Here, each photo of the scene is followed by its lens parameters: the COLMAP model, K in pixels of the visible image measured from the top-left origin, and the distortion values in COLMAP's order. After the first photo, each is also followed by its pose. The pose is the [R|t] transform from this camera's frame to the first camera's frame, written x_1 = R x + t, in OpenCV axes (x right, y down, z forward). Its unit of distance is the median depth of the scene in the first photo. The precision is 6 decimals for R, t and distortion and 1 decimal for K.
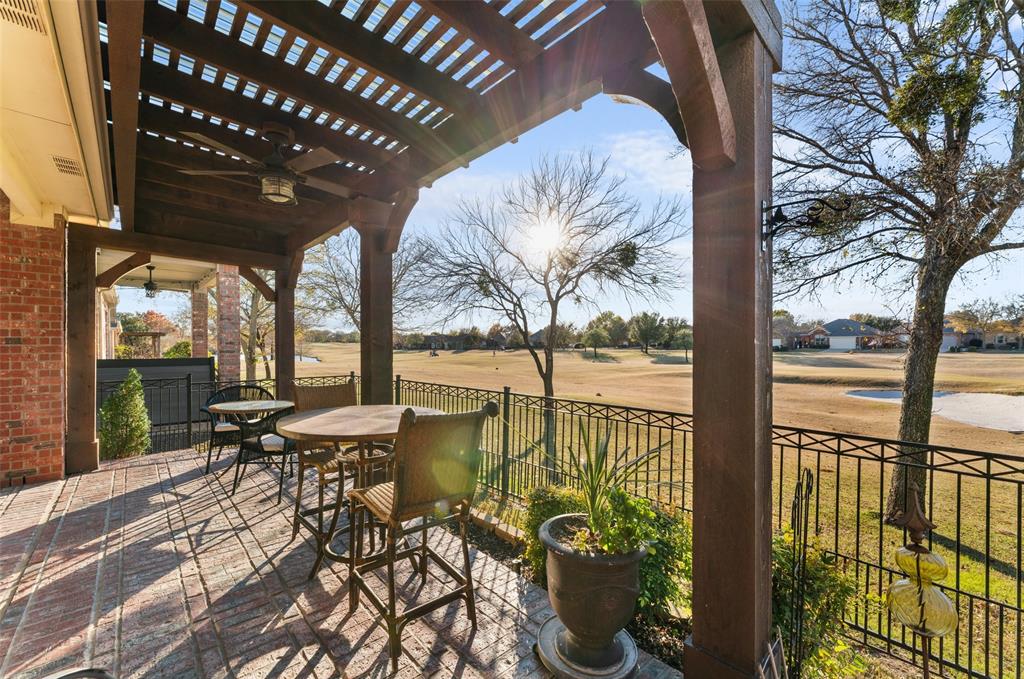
lens RADIAL K [[410.7, 0, 520.7], [0, 410.7, 340.7], [0, 0, 1]] dist [0.000794, -0.000173]
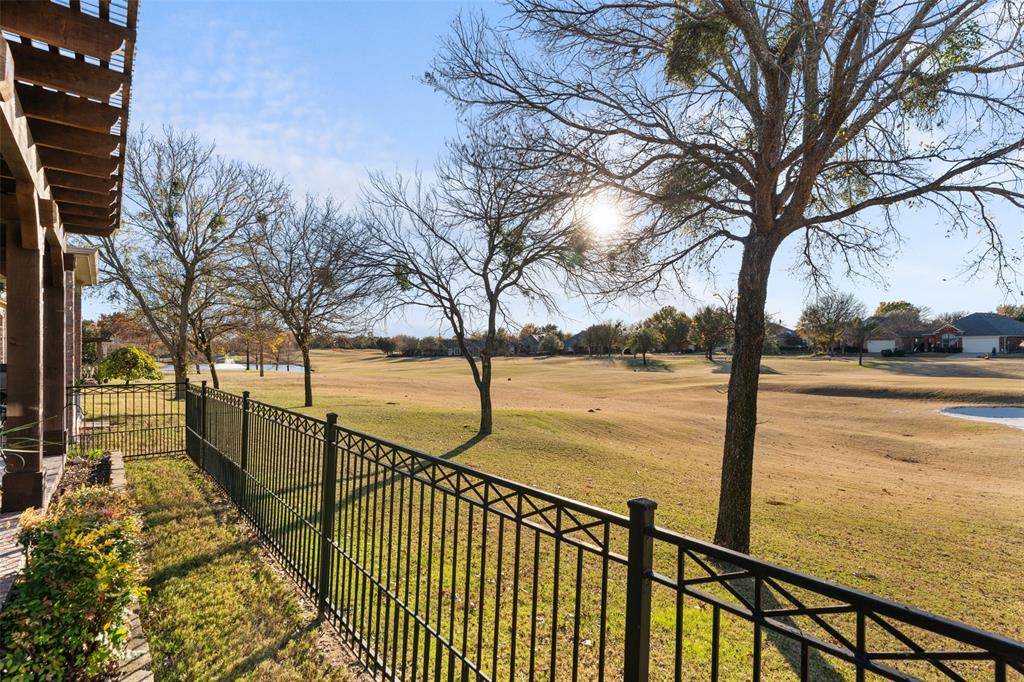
lens RADIAL K [[515.9, 0, 519.2], [0, 515.9, 347.8], [0, 0, 1]] dist [-0.004250, -0.001003]
pose [[0.995147, -0.006490, -0.098183, 0.139328], [0.006961, 0.999966, 0.004451, 0.003590], [0.098151, -0.005113, 0.995158, -0.017784]]
